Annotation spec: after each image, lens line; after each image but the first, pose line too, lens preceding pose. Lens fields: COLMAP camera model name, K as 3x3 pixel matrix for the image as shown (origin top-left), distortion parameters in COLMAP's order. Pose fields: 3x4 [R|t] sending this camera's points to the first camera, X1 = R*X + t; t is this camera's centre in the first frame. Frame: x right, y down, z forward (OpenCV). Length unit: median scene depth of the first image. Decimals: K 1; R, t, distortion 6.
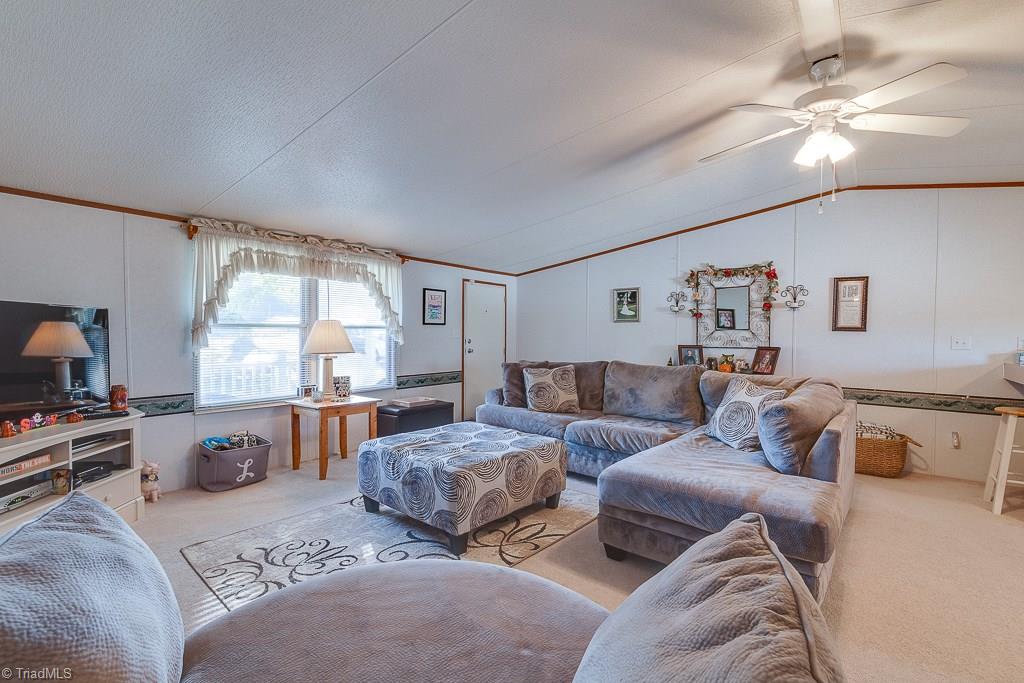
lens RADIAL K [[461.3, 0, 517.7], [0, 461.3, 342.2], [0, 0, 1]] dist [-0.002715, -0.000209]
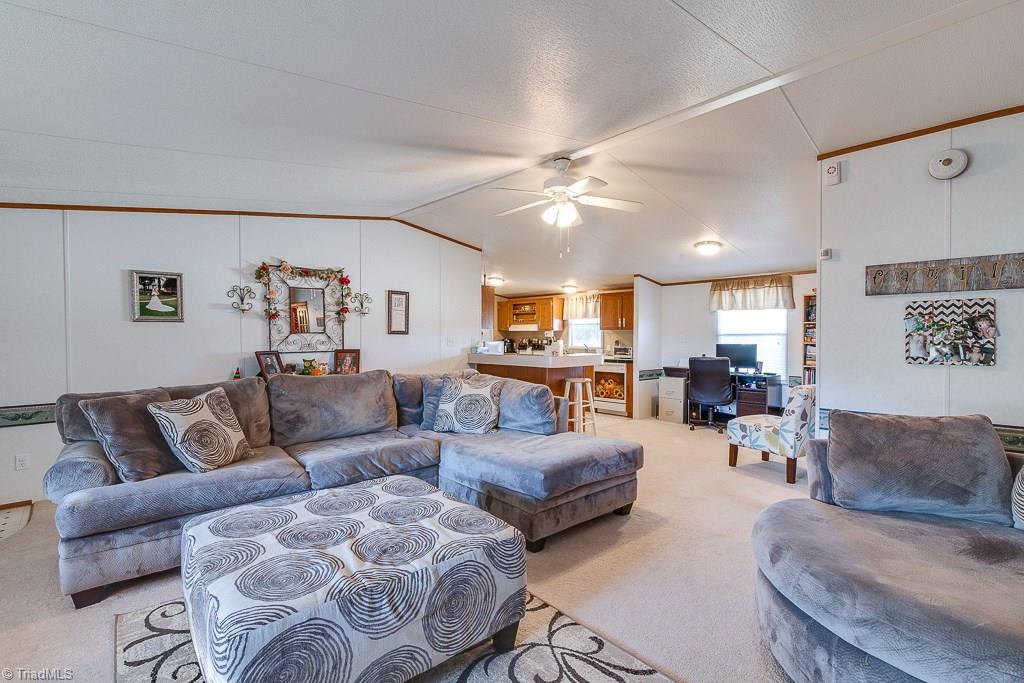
lens RADIAL K [[461.3, 0, 517.7], [0, 461.3, 342.2], [0, 0, 1]] dist [-0.002715, -0.000209]
pose [[0.144362, -0.020110, 0.989321, -0.431176], [0.023942, 0.999572, 0.016825, -0.014495], [-0.989235, 0.021258, 0.144781, 0.454533]]
